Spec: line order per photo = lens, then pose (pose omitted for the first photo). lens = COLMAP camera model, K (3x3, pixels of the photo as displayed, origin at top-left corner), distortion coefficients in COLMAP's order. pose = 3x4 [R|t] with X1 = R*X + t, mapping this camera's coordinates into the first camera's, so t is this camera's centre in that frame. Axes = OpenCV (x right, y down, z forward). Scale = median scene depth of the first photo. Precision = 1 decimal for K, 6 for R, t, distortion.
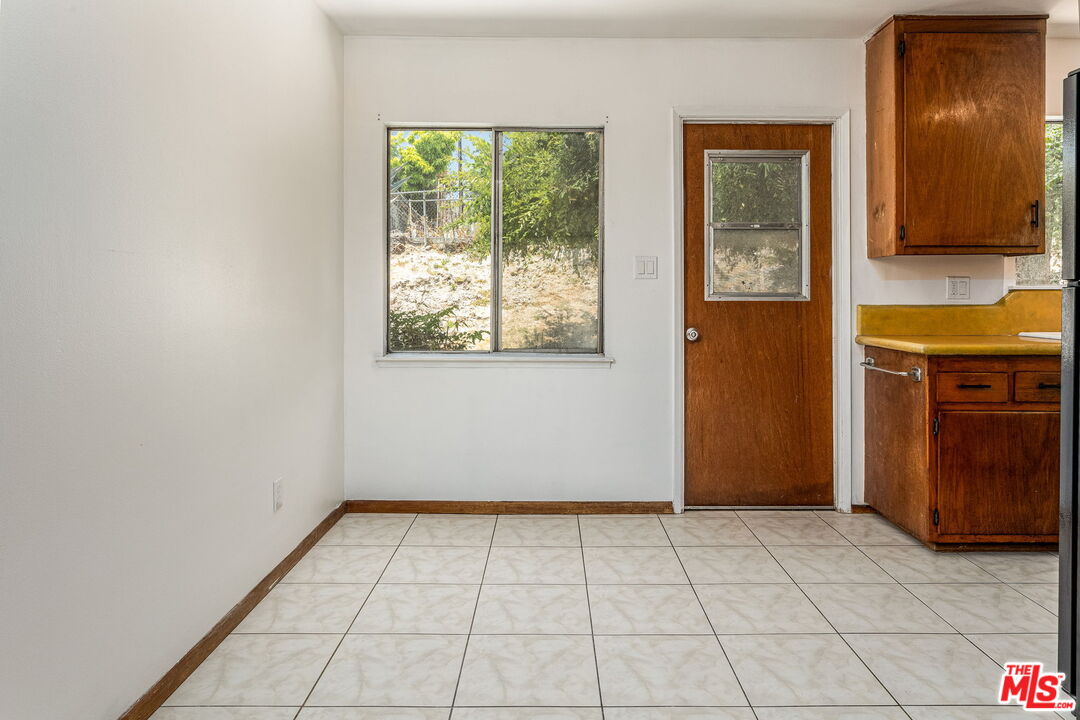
lens RADIAL K [[702.4, 0, 543.9], [0, 702.4, 293.1], [0, 0, 1]] dist [0.000696, -0.000209]
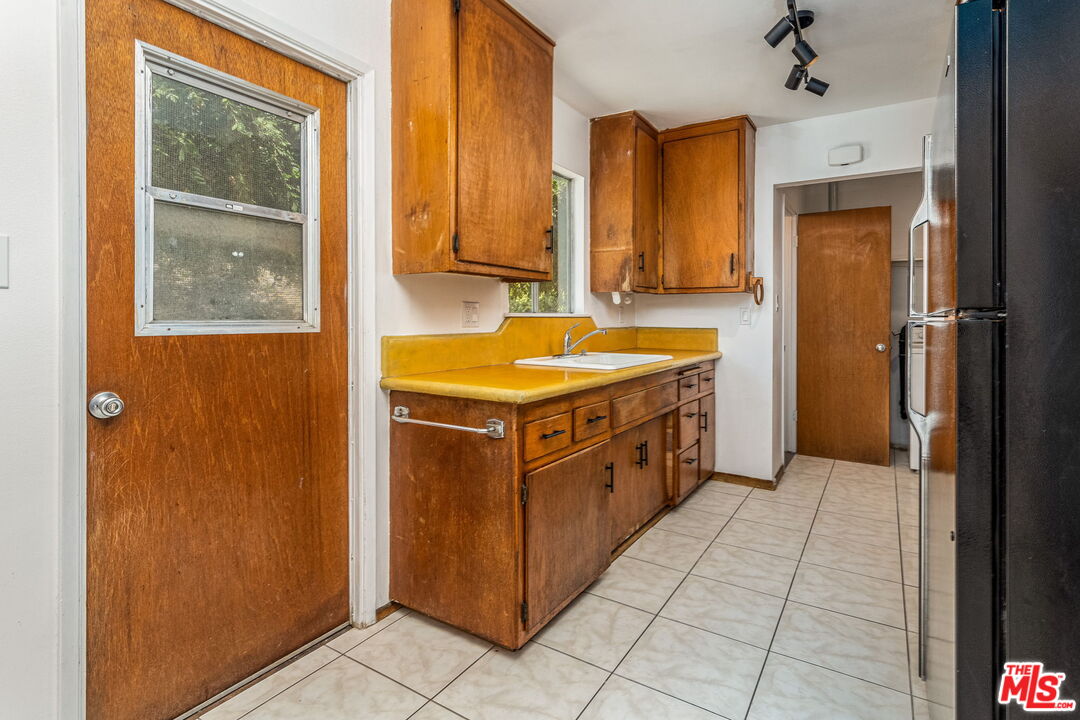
lens RADIAL K [[527.9, 0, 539.1], [0, 527.9, 319.4], [0, 0, 1]] dist [-0.001317, 0.001153]
pose [[0.534416, 0.001328, 0.845221, 0.064395], [-0.003732, 0.999993, 0.000788, -0.002329], [-0.845214, -0.003576, 0.534417, 0.562390]]
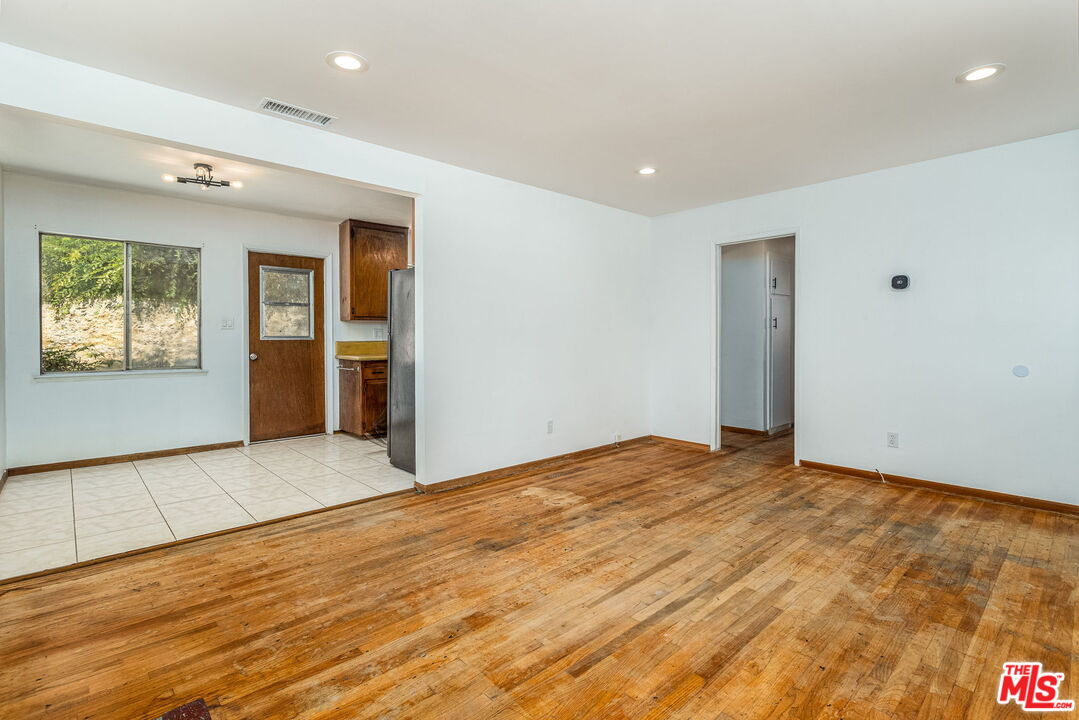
lens RADIAL K [[514.8, 0, 544.4], [0, 514.8, 341.5], [0, 0, 1]] dist [-0.000974, 0.000312]
pose [[0.726159, -0.008262, 0.687478, -0.198436], [-0.001208, 0.999911, 0.013293, -0.005398], [-0.687526, -0.010483, 0.726084, -0.648334]]
